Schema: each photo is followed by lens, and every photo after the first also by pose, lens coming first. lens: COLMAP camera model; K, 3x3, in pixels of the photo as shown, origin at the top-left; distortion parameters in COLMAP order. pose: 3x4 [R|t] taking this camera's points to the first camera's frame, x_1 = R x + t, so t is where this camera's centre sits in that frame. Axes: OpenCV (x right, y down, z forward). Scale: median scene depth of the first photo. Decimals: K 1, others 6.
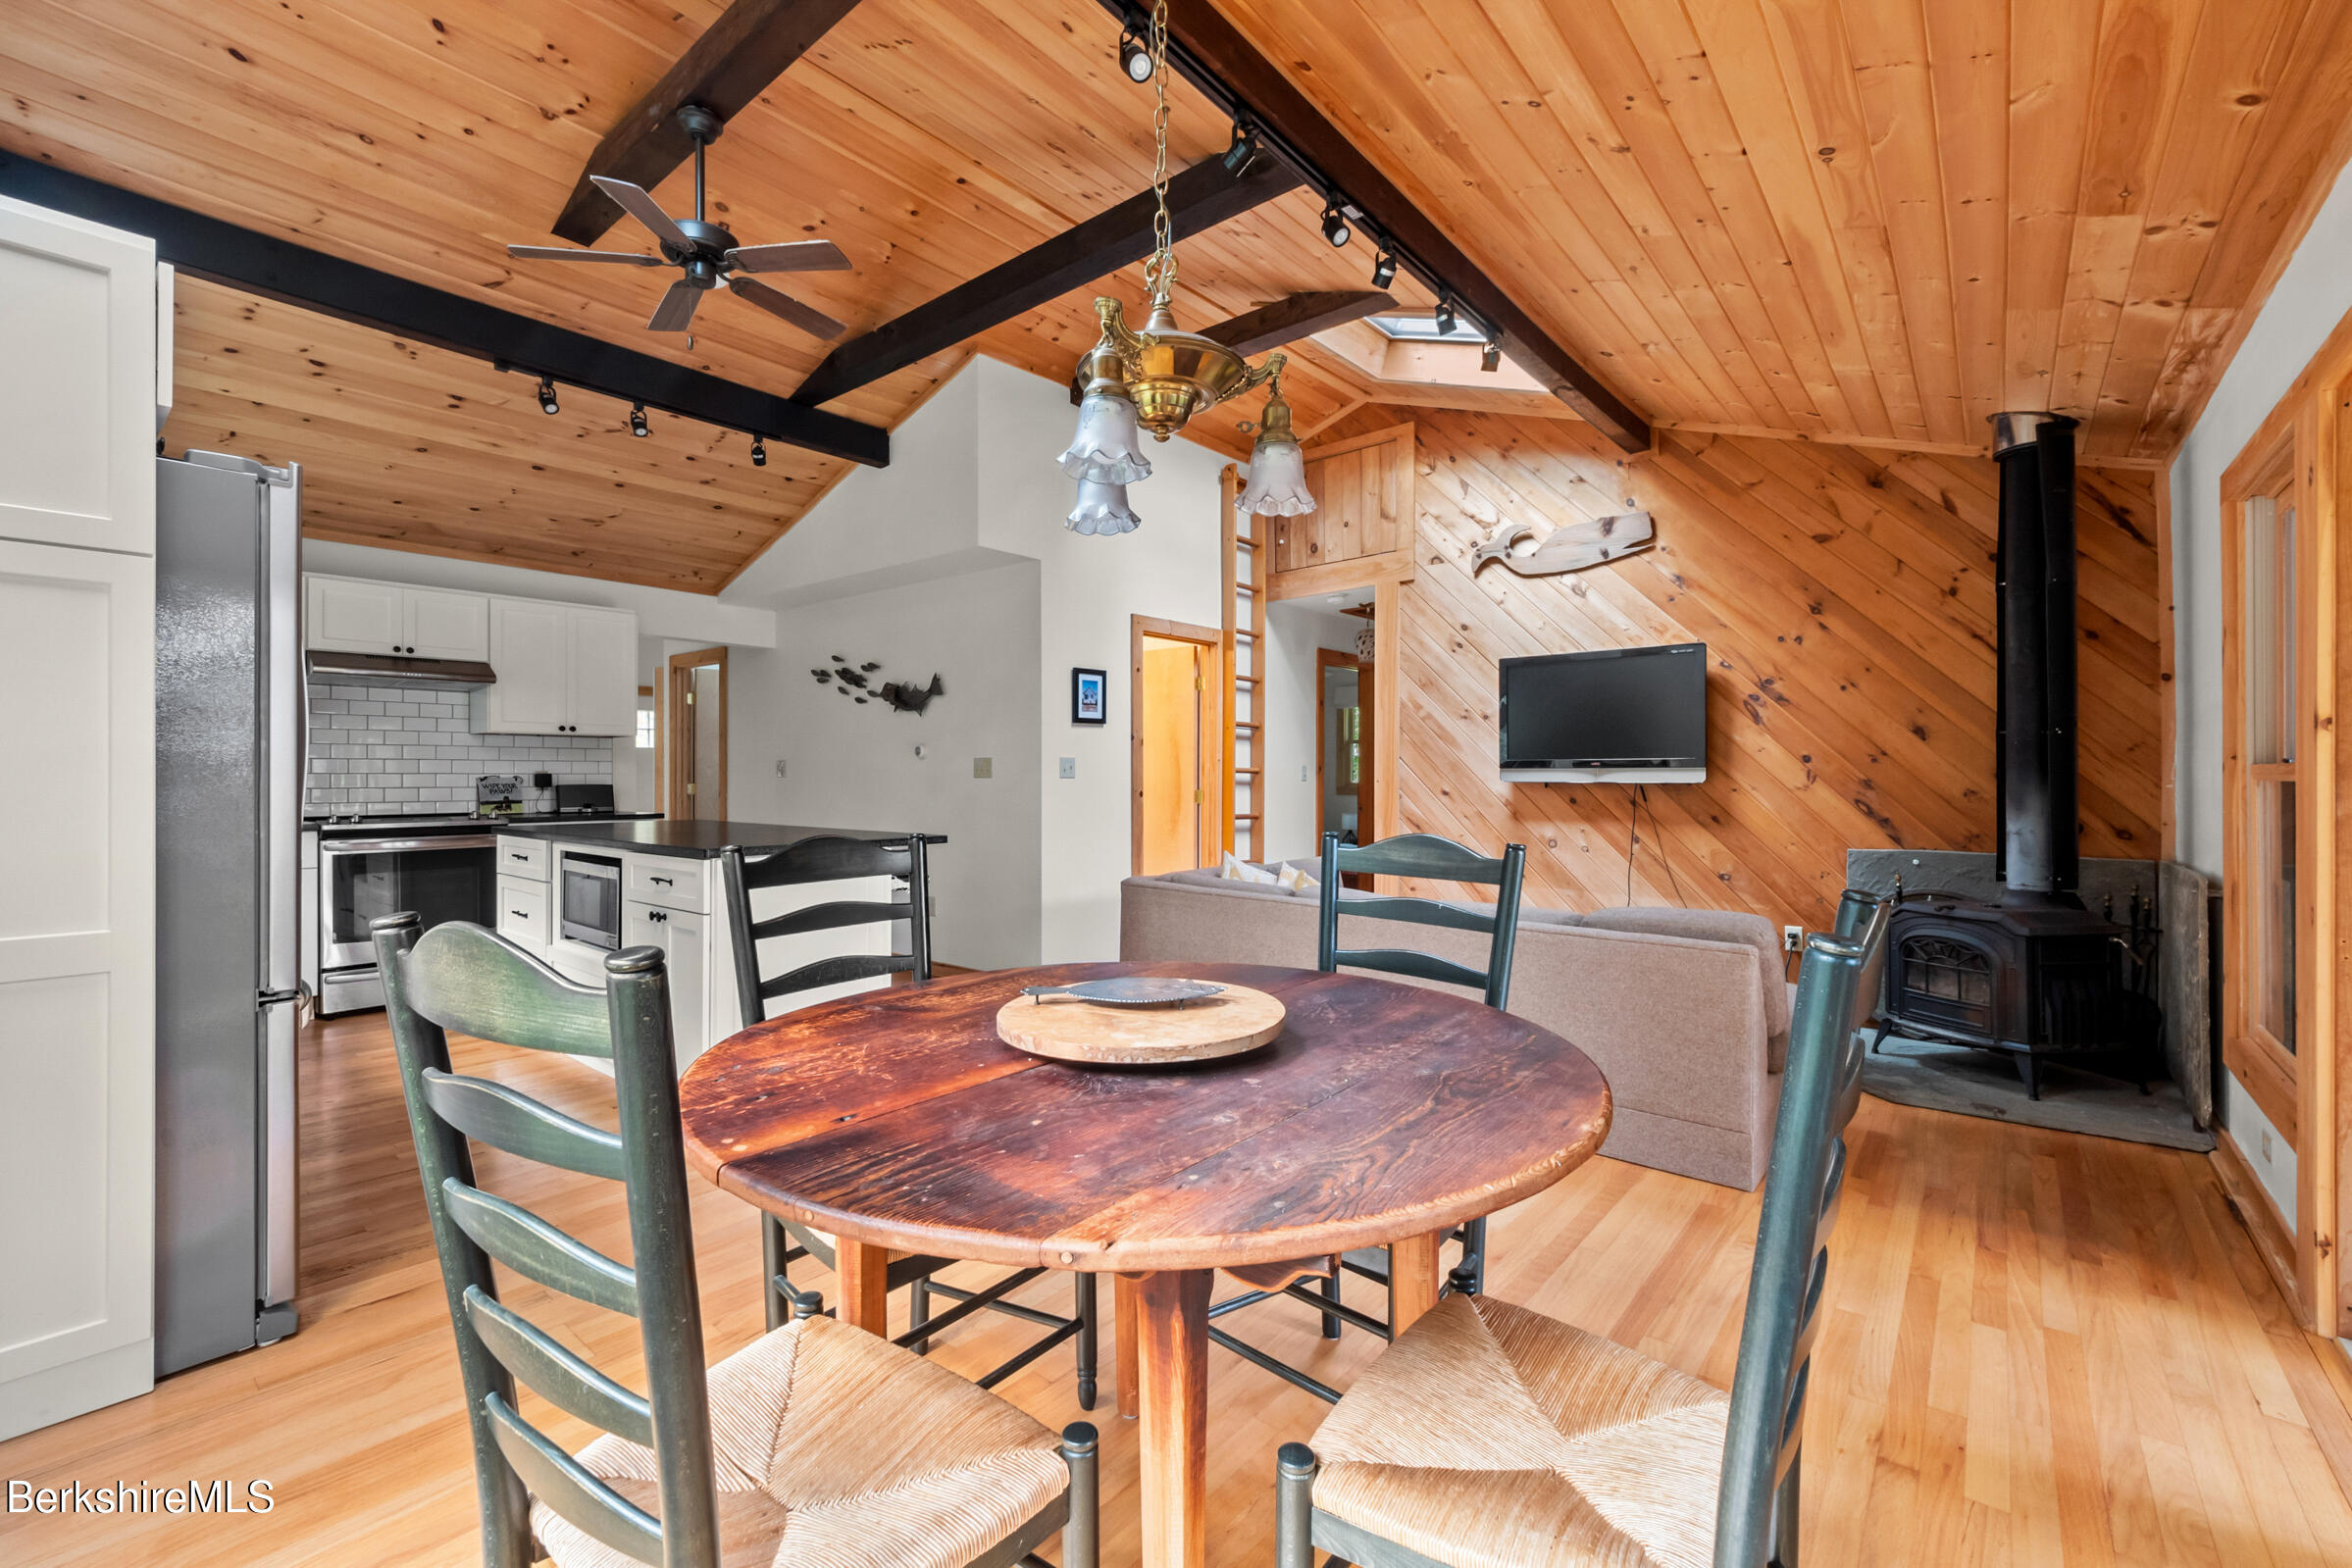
lens RADIAL K [[989.8, 0, 1176.0], [0, 989.8, 784.0], [0, 0, 1]] dist [0.002736, 0.000270]
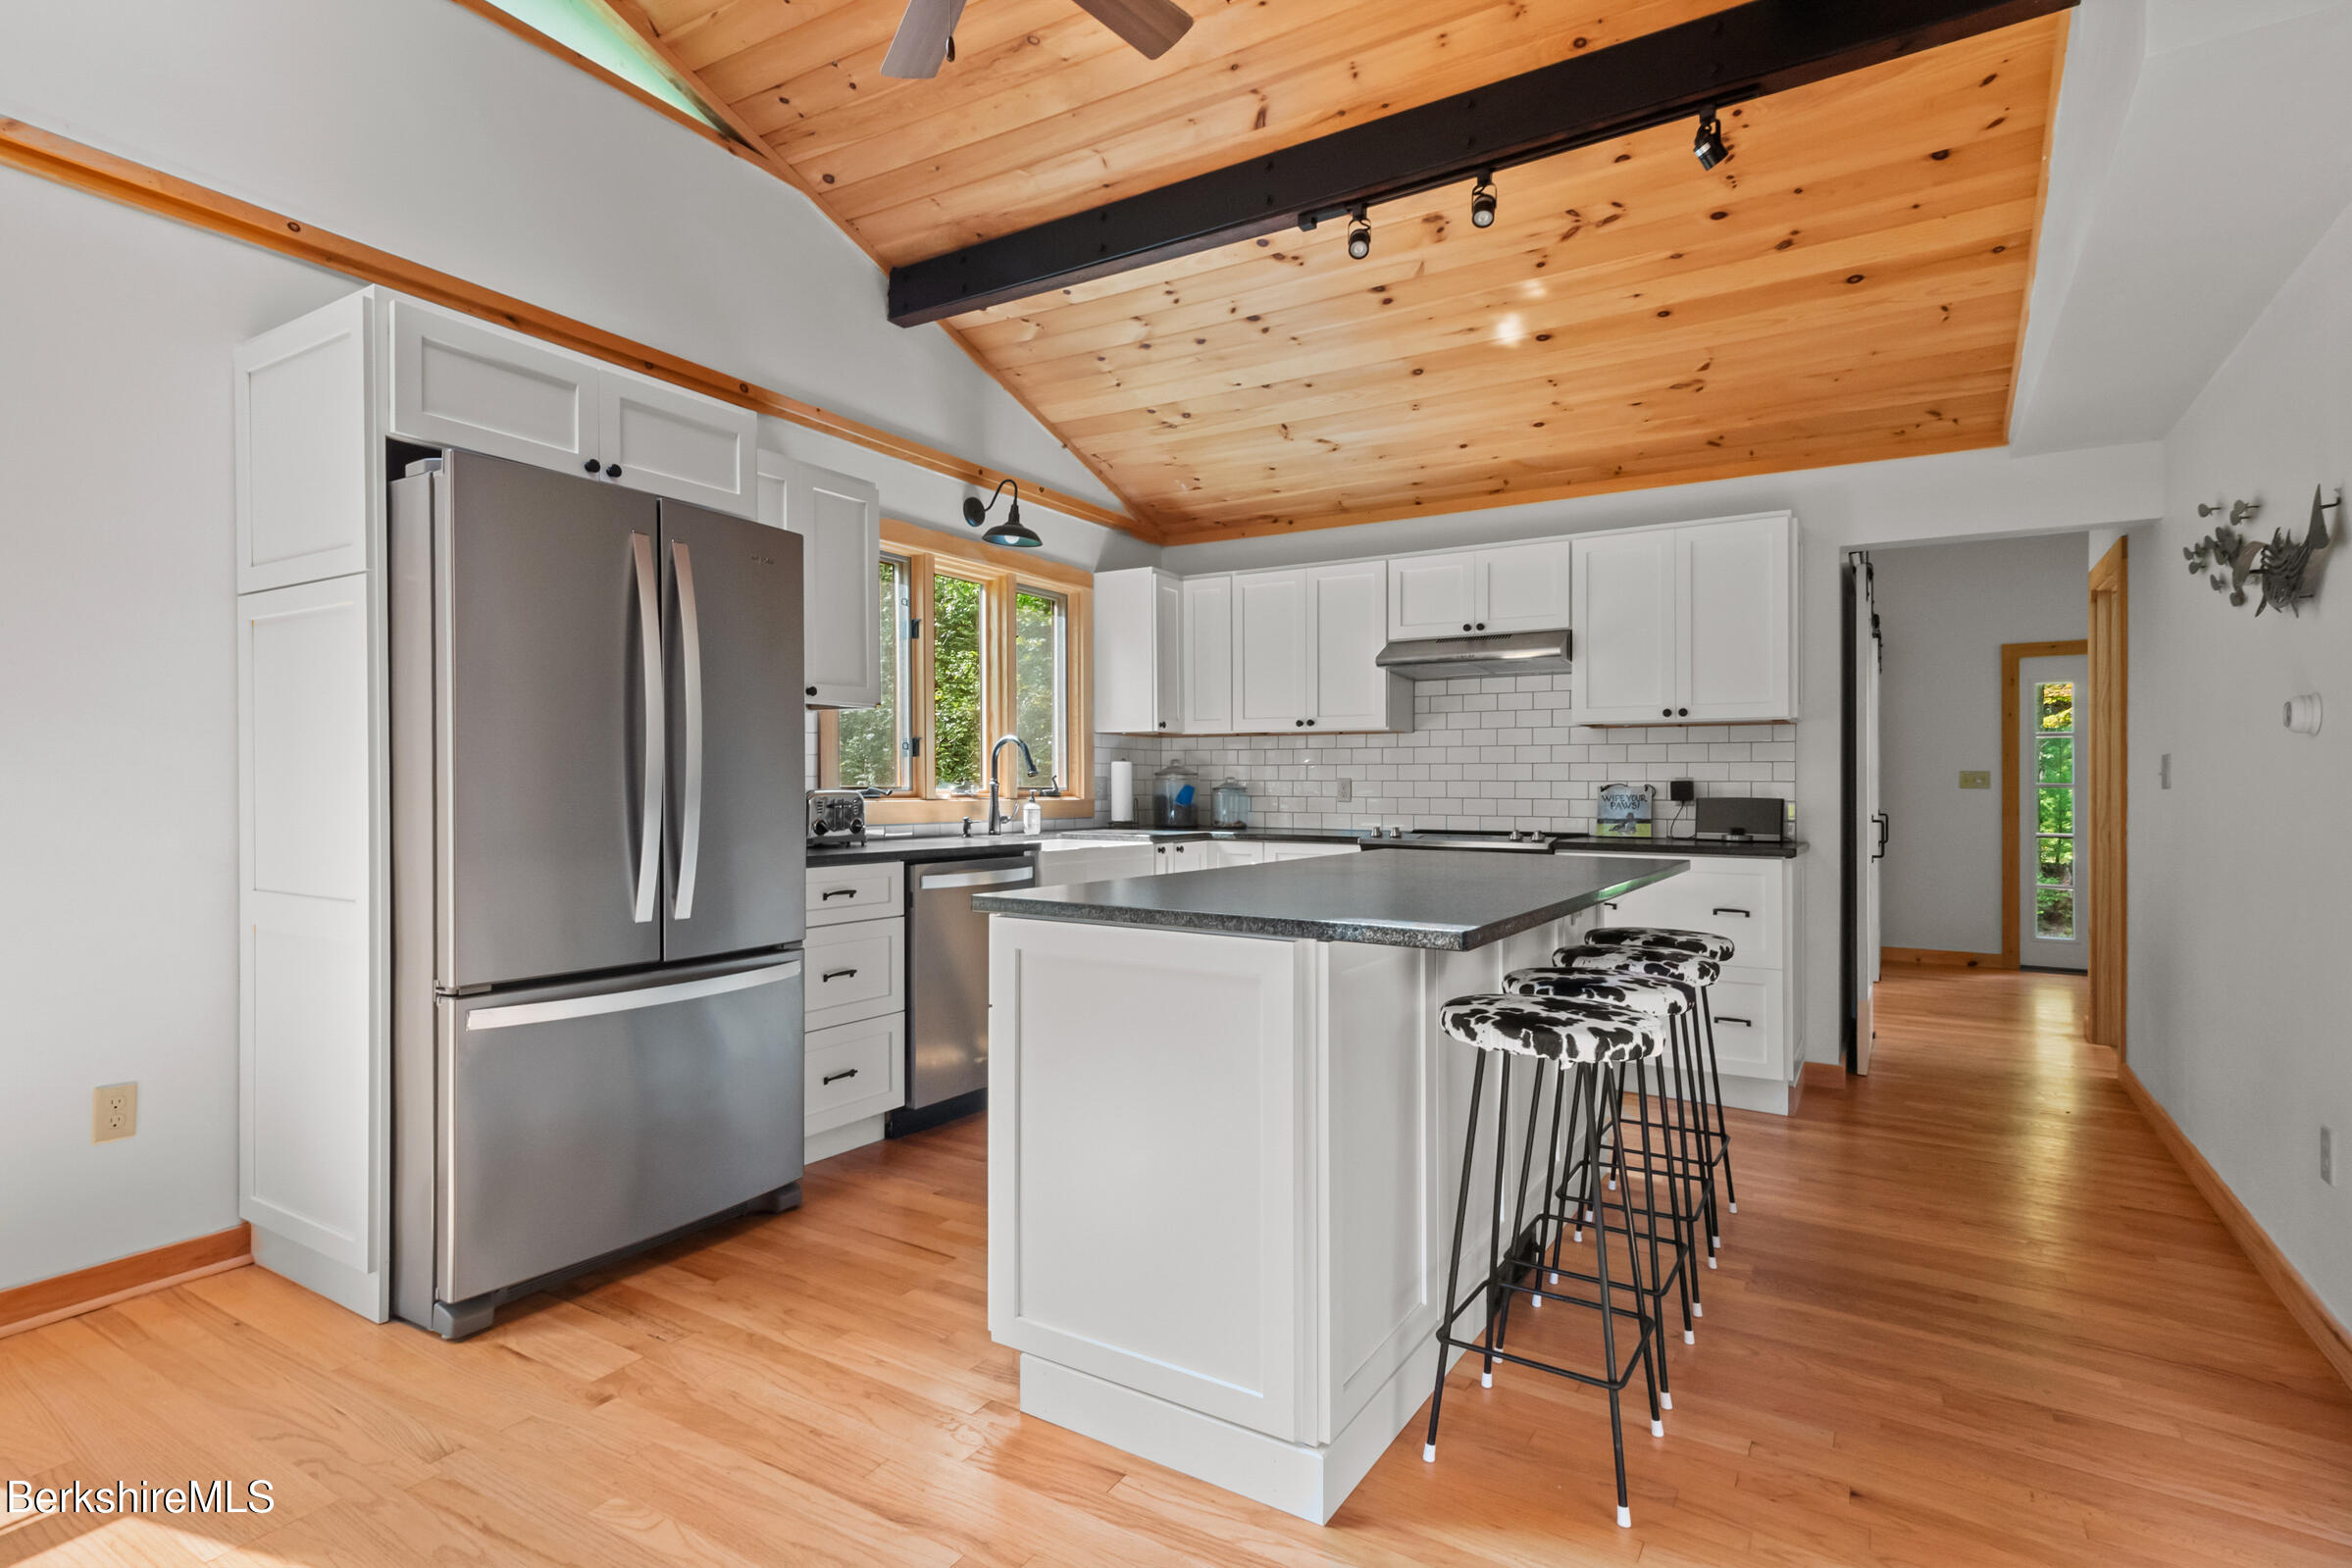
lens RADIAL K [[1172.0, 0, 1176.0], [0, 1172.0, 784.0], [0, 0, 1]] dist [0.000613, 0.000087]
pose [[0.130190, 0.009786, -0.991441, 0.115600], [-0.005156, 0.999944, 0.009193, -0.014253], [0.991476, 0.003915, 0.130233, 0.574785]]
